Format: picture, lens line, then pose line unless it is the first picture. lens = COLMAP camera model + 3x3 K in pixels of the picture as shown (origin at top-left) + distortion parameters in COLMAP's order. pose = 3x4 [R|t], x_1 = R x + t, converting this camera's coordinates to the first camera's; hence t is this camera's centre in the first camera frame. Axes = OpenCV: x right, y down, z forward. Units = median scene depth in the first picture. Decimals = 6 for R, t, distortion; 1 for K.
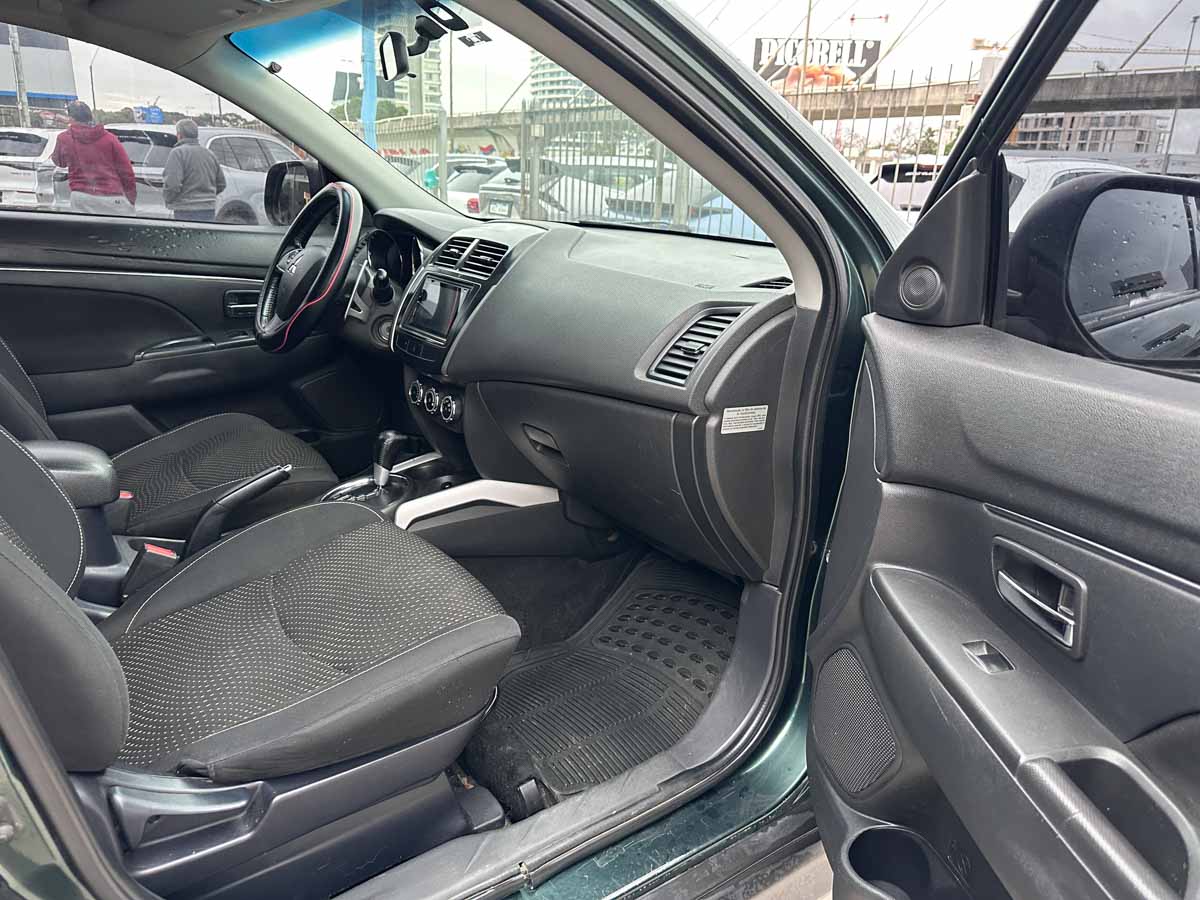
lens RADIAL K [[852.6, 0, 600.0], [0, 852.6, 450.0], [0, 0, 1]] dist [0.081614, -0.079114]
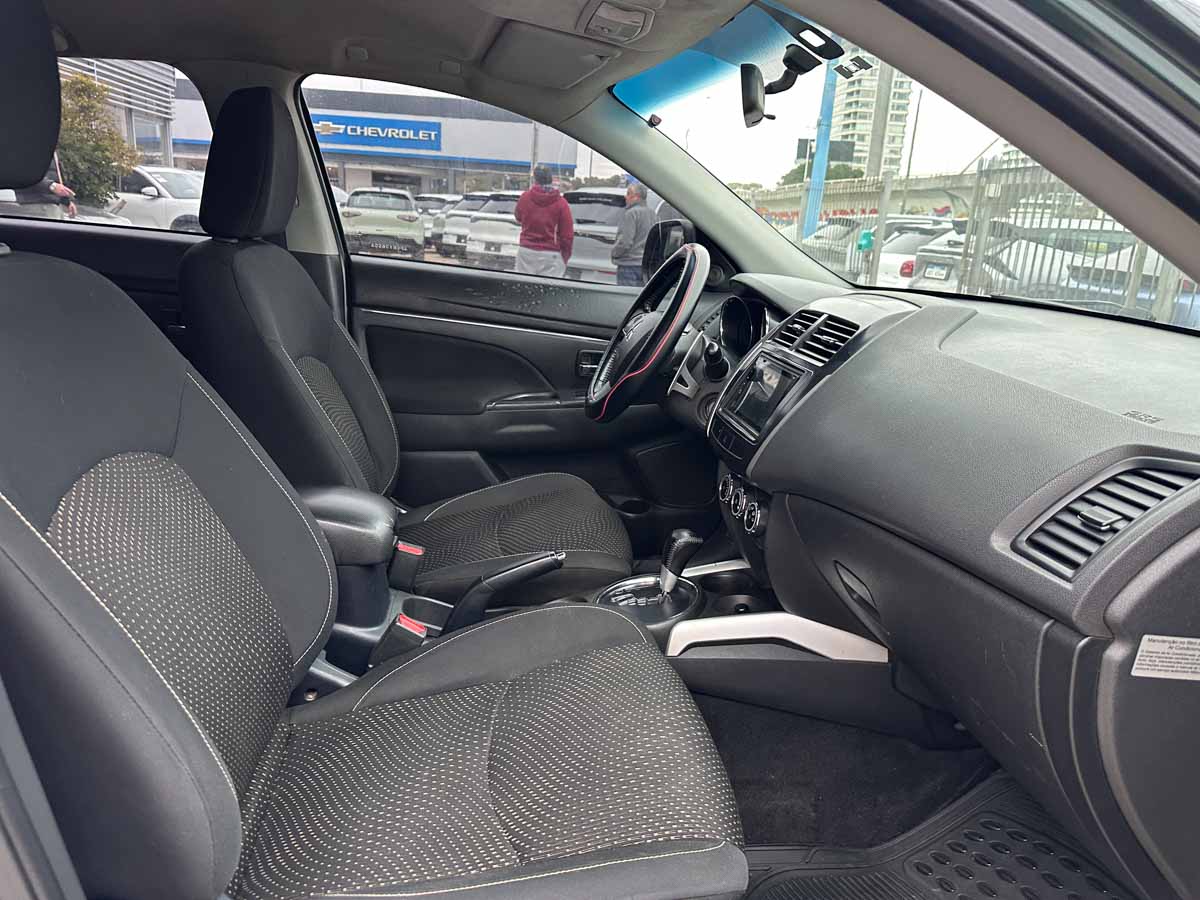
lens RADIAL K [[845.3, 0, 591.6], [0, 845.3, 450.0], [0, 0, 1]] dist [0.070599, -0.077860]
pose [[0.878142, 0.138761, -0.457833, 0.043289], [-0.166927, 0.985737, -0.021415, -0.063793], [0.448331, 0.095230, 0.888780, 0.197103]]
